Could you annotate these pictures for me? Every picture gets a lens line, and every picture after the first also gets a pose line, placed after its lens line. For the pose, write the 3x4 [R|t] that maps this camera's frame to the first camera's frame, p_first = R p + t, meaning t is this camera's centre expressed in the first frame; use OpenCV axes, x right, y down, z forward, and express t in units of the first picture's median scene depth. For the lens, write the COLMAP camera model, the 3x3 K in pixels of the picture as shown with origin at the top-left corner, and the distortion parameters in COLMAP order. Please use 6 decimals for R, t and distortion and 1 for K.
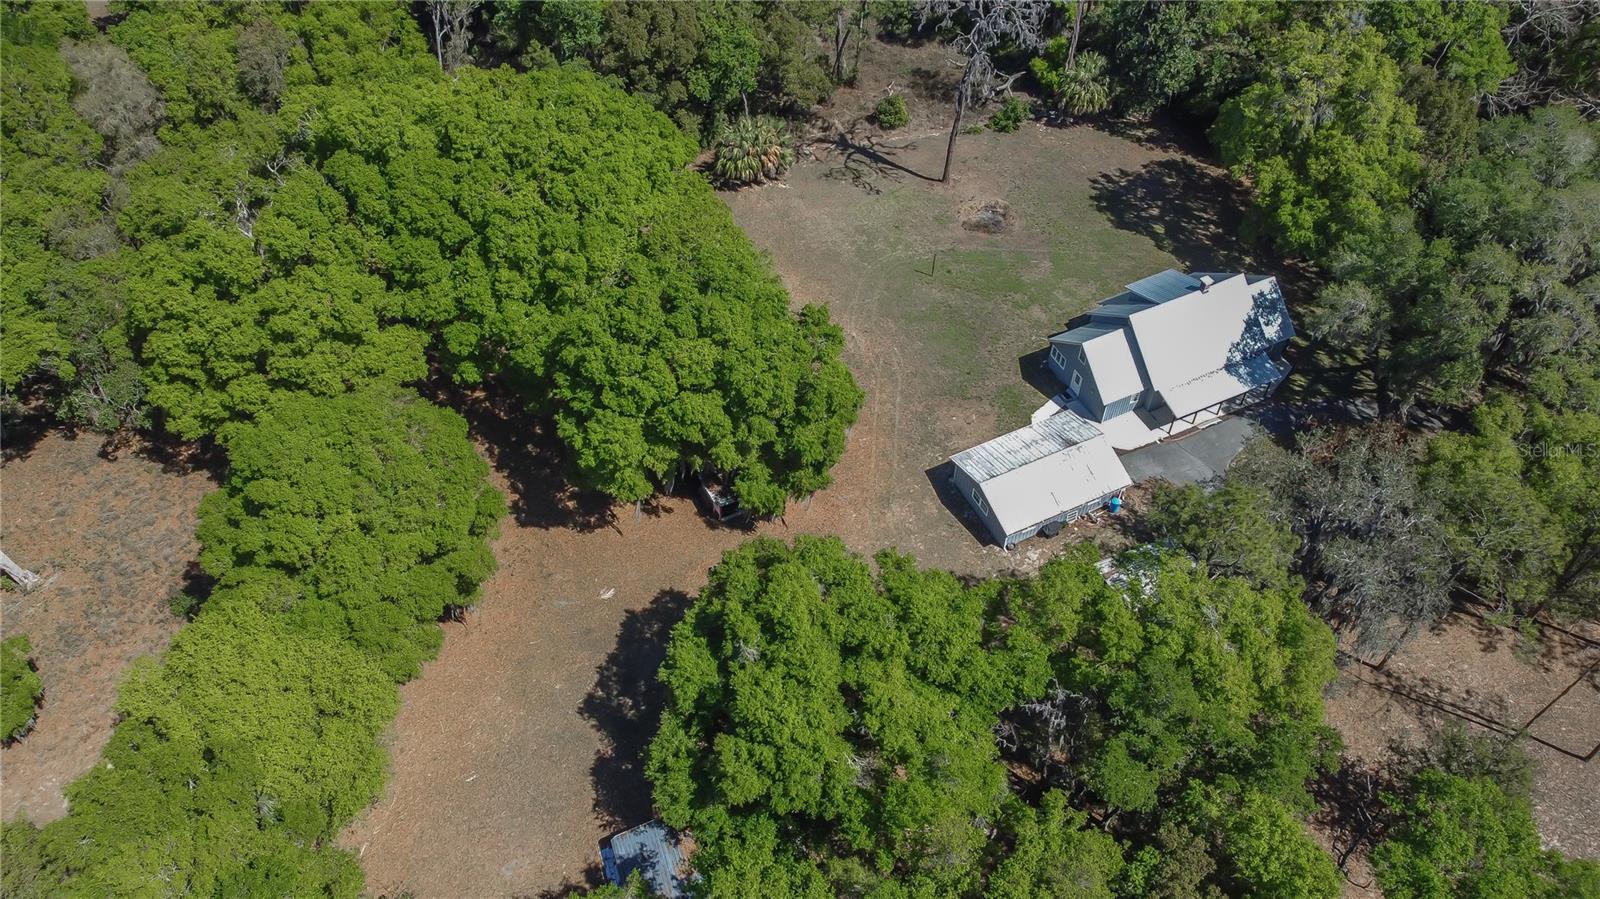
lens RADIAL K [[1237.9, 0, 800.0], [0, 1237.9, 449.5], [0, 0, 1]] dist [0.009048, -0.001414]
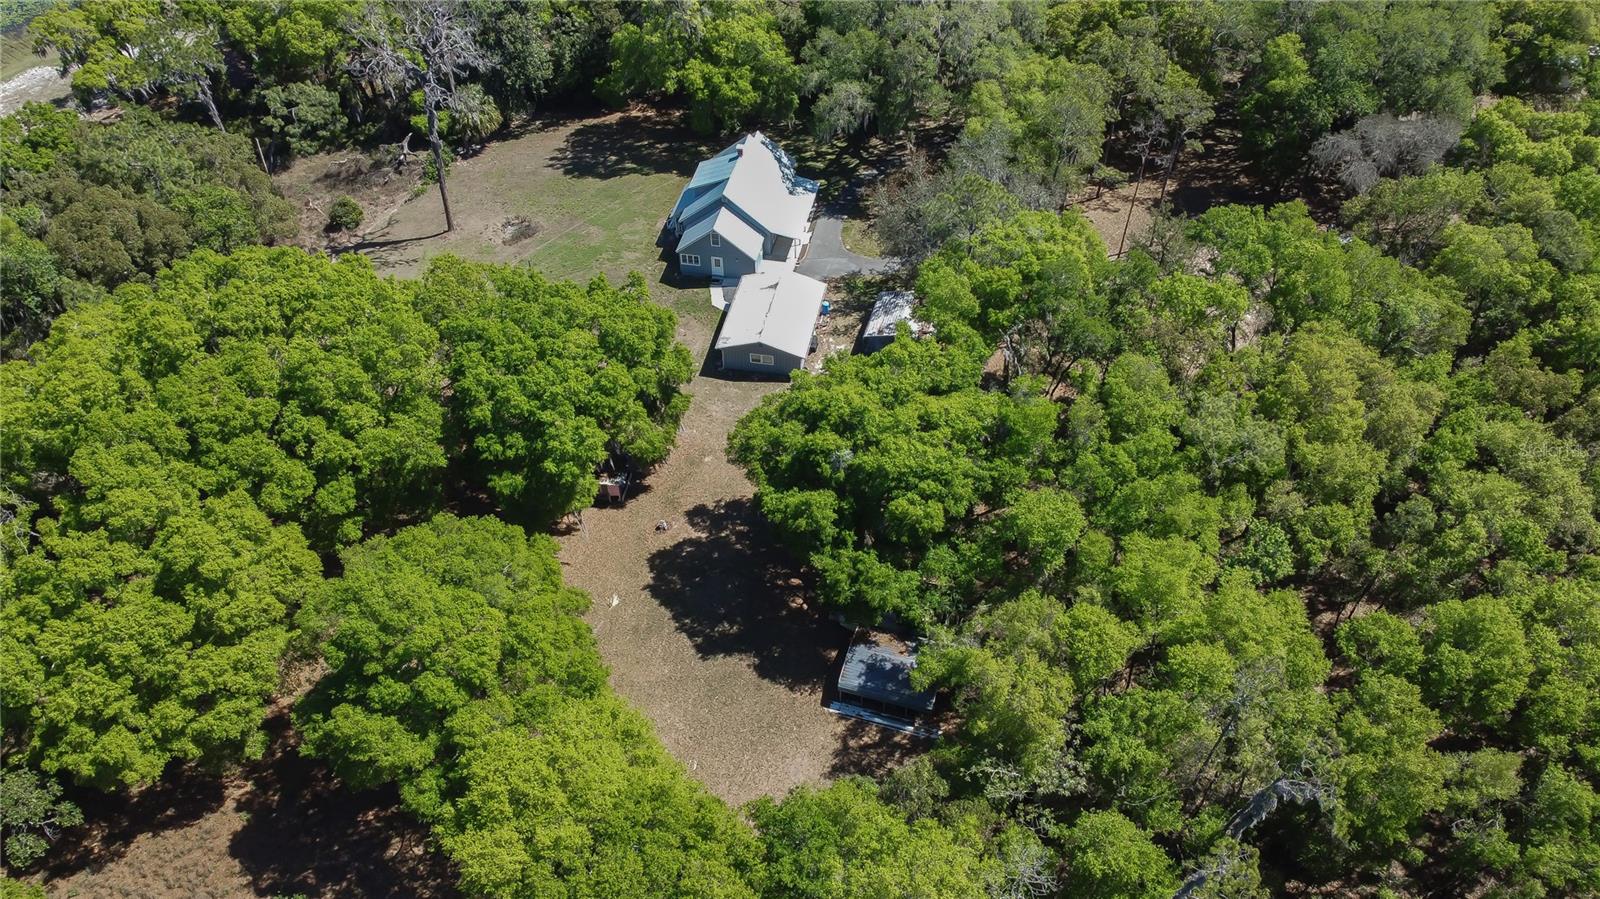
lens RADIAL K [[1178.4, 0, 795.5], [0, 1178.4, 459.2], [0, 0, 1]] dist [-0.006204, -0.030415]
pose [[0.602874, -0.576898, 0.551119, -0.501680], [0.613406, 0.776862, 0.142190, -0.021828], [-0.510172, 0.252337, 0.822223, 0.041909]]
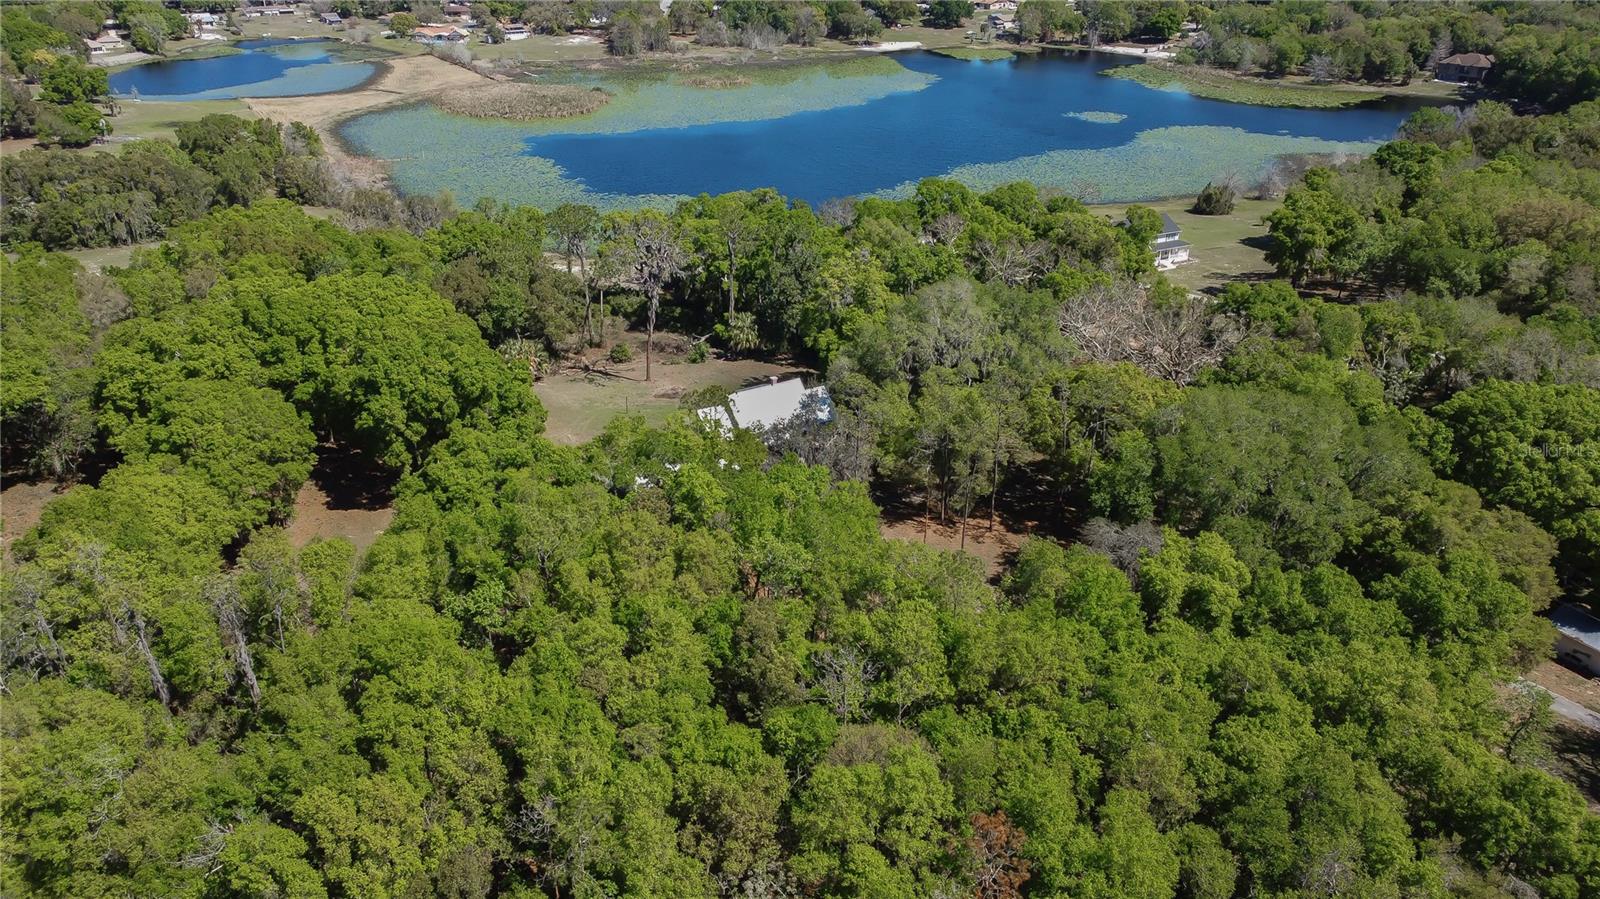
lens RADIAL K [[1237.9, 0, 800.0], [0, 1237.9, 449.5], [0, 0, 1]] dist [0.009048, -0.001414]
pose [[0.996891, -0.018269, 0.076644, 0.233968], [0.048045, 0.911920, -0.407547, 0.622675], [-0.062448, 0.409962, 0.909962, -0.463078]]
